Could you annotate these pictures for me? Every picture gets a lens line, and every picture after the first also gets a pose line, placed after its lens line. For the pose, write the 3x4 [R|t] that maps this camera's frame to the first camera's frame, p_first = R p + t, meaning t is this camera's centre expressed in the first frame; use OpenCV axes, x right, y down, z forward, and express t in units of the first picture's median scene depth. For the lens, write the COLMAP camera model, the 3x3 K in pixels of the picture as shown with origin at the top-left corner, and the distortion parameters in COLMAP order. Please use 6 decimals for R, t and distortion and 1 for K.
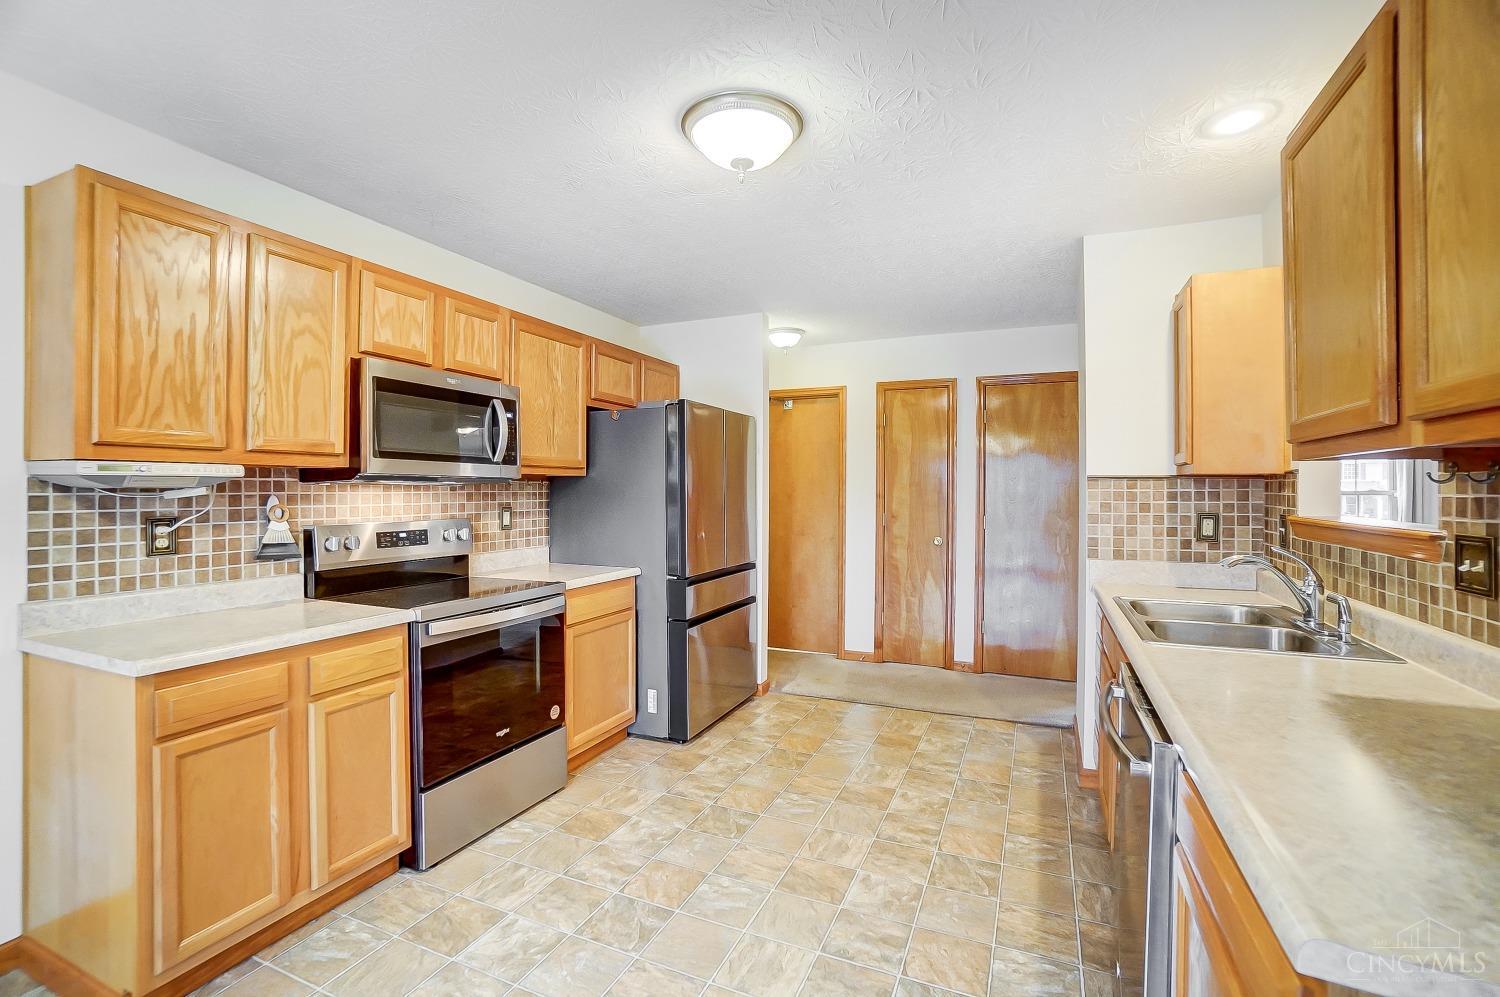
lens RADIAL K [[675.2, 0, 736.7], [0, 675.2, 486.8], [0, 0, 1]] dist [-0.037180, 0.013037]
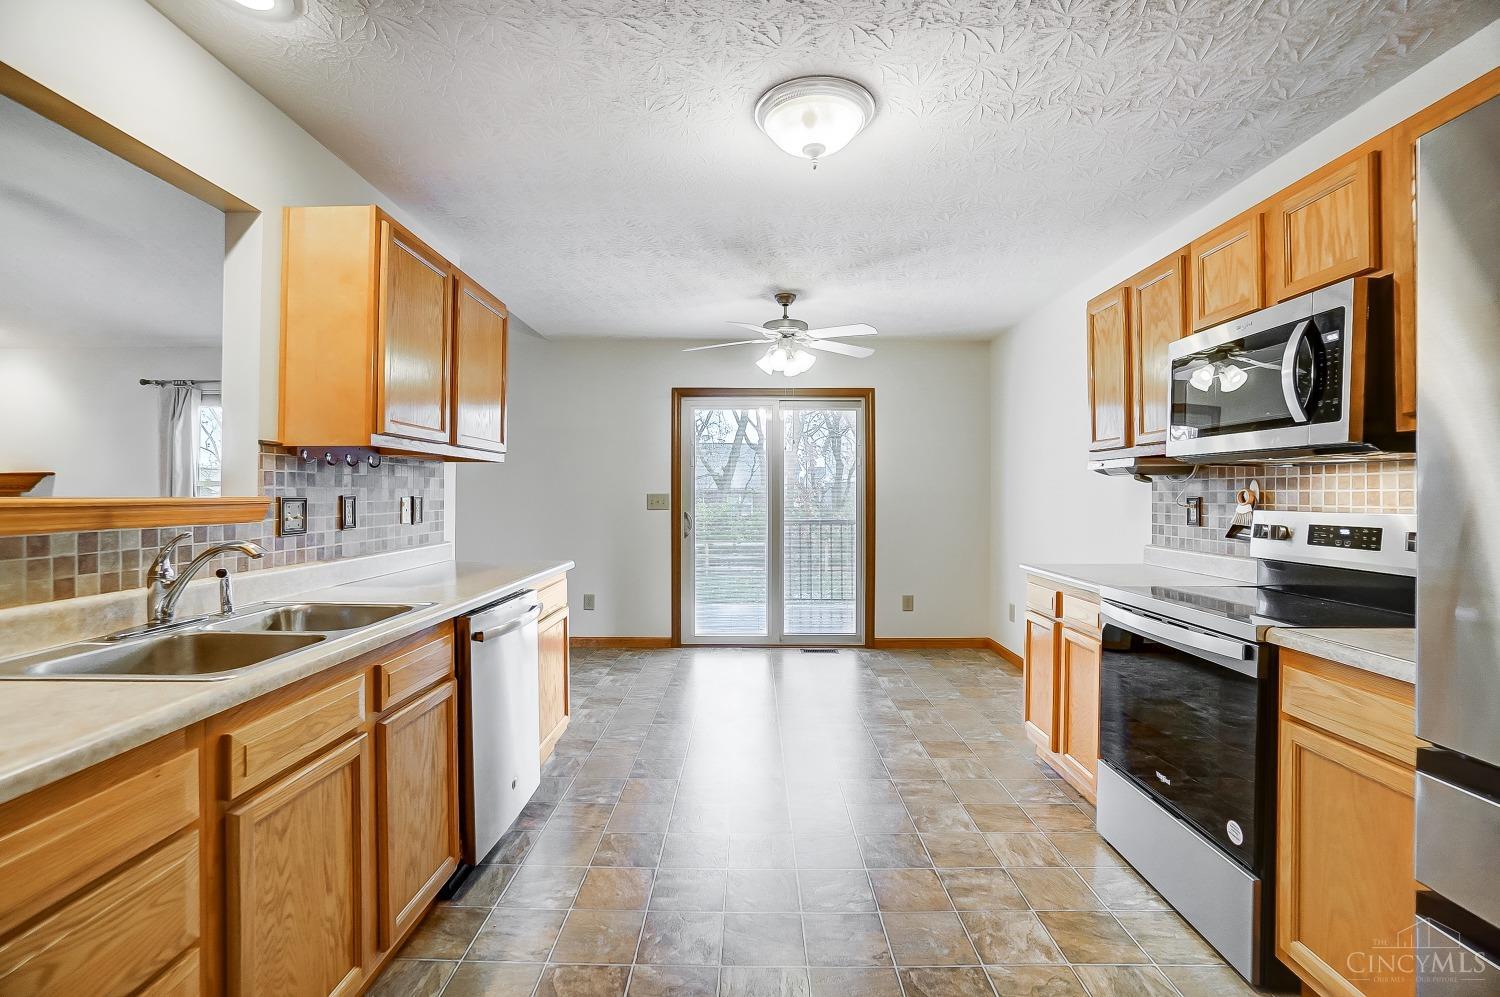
lens RADIAL K [[675.2, 0, 738.7], [0, 675.2, 495.2], [0, 0, 1]] dist [-0.037180, 0.013037]
pose [[-0.917226, -0.002668, -0.398358, 0.383460], [-0.001650, 0.999994, -0.002898, 0.035734], [0.398363, -0.002000, -0.917226, 1.397735]]
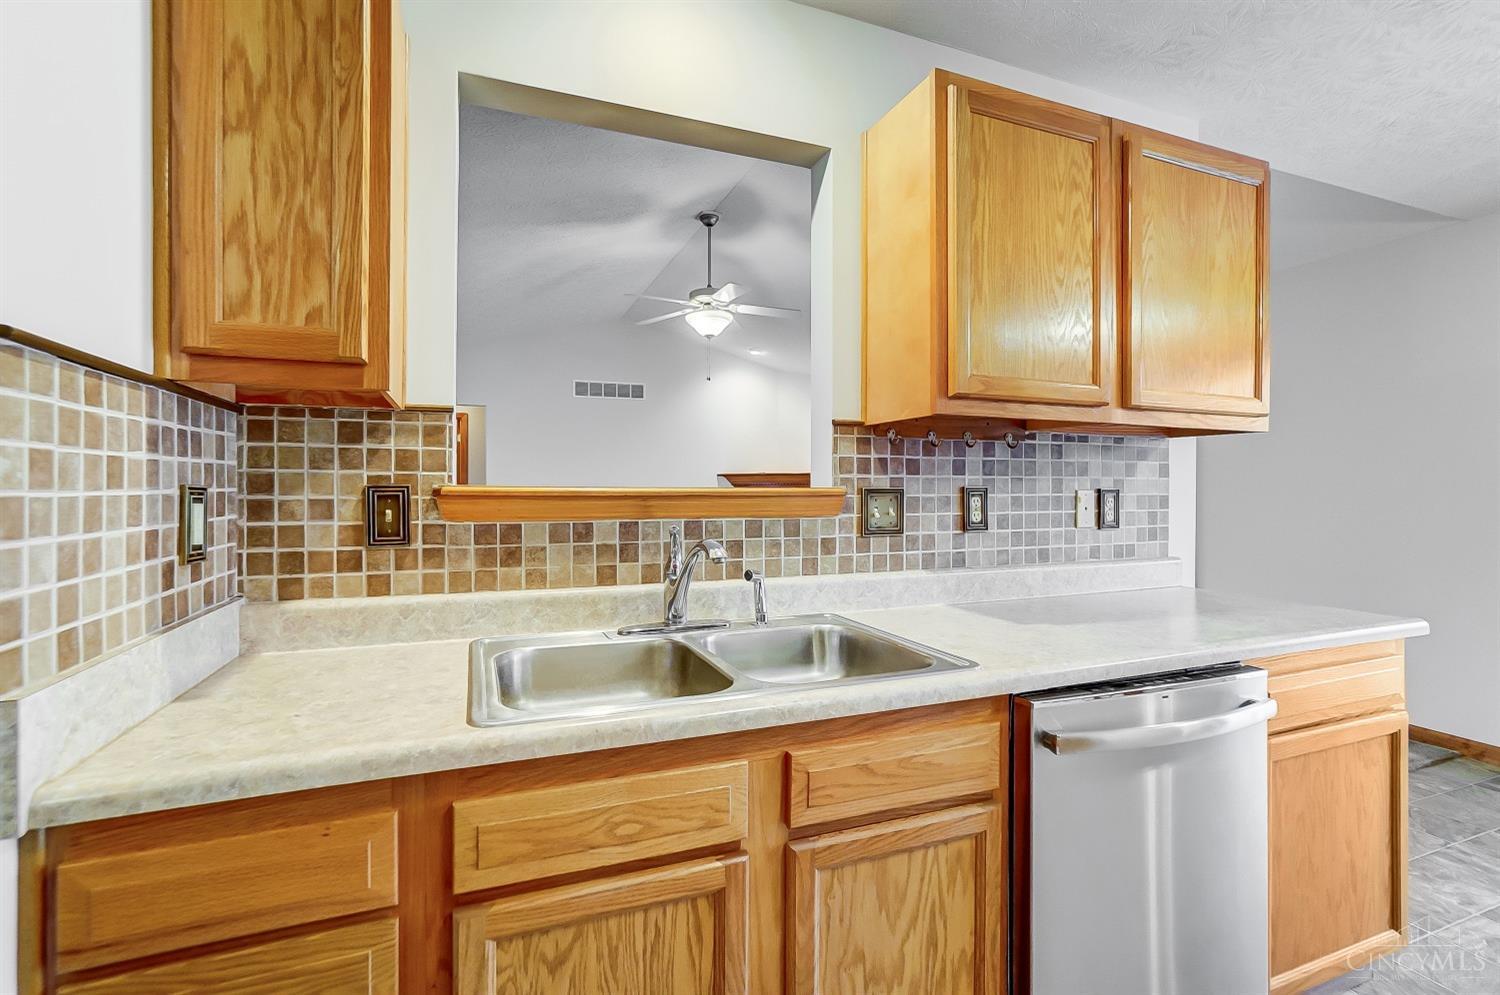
lens RADIAL K [[675.2, 0, 740.1], [0, 675.2, 489.7], [0, 0, 1]] dist [-0.037180, 0.013037]
pose [[-0.717850, -0.004381, 0.696184, 0.208550], [-0.005901, 0.999983, 0.000207, 0.038624], [-0.696173, -0.003959, -0.717863, 1.031128]]
